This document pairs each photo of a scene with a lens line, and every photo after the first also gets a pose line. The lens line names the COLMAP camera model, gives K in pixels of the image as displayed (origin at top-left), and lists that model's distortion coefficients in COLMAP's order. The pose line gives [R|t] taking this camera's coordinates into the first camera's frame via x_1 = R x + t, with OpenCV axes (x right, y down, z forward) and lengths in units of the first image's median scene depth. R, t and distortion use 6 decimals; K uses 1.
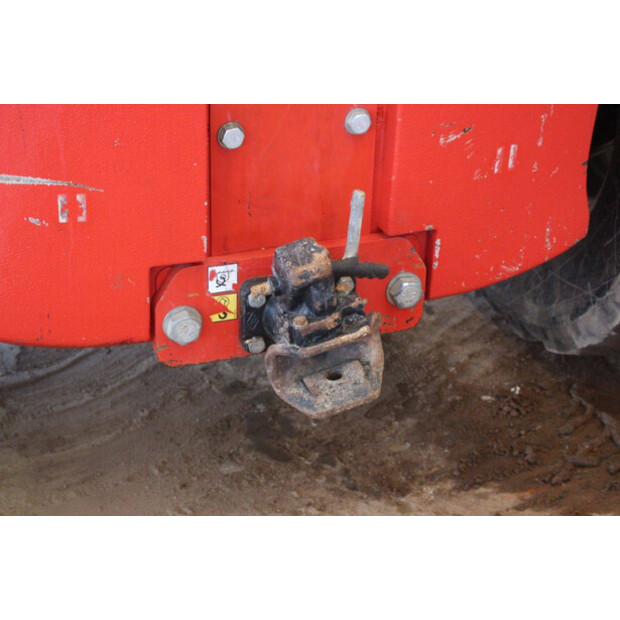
lens RADIAL K [[1458.5, 0, 312.2], [0, 1458.5, 310.9], [0, 0, 1]] dist [0.463360, 0.000000]
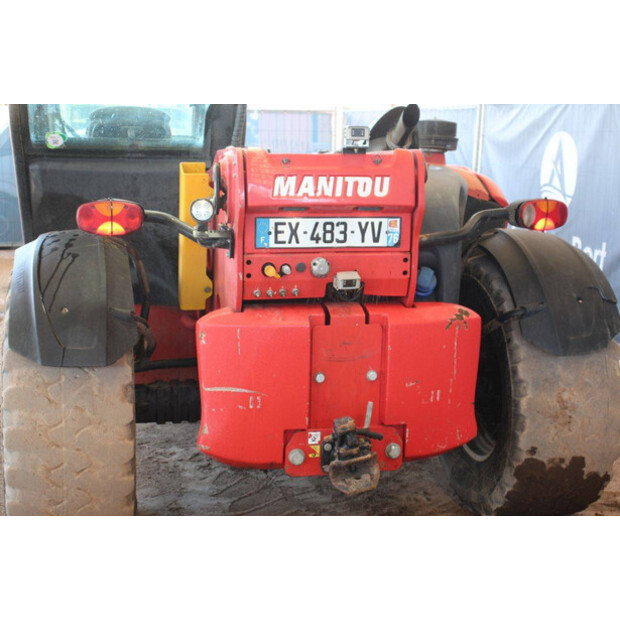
lens RADIAL K [[940.8, 0, 328.3], [0, 940.8, 314.2], [0, 0, 1]] dist [0.108274, 0.000000]
pose [[0.992953, 0.016527, -0.117349, 0.141777], [-0.052720, 0.948446, -0.312522, 0.271258], [0.106134, 0.316507, 0.942634, -0.528852]]
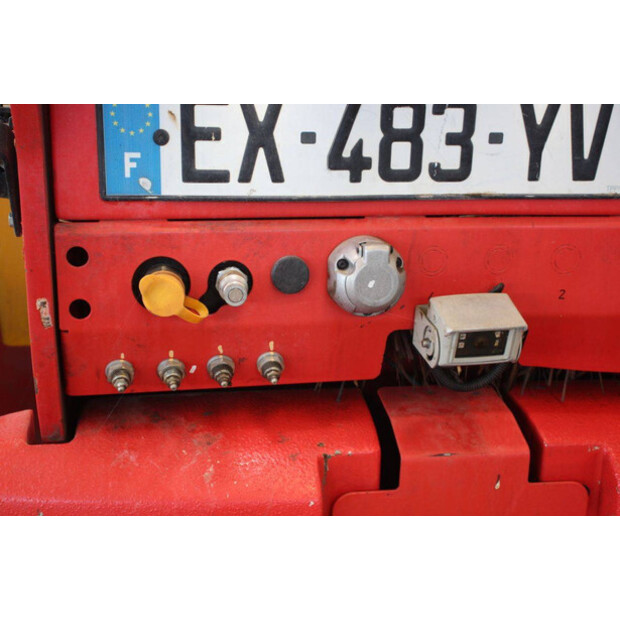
lens RADIAL K [[940.8, 0, 323.4], [0, 940.8, 312.8], [0, 0, 1]] dist [0.108274, 0.000000]
pose [[0.985932, 0.044726, -0.161050, -0.005186], [-0.082382, 0.968403, -0.235392, -0.168868], [0.145433, 0.245348, 0.958464, 0.510509]]
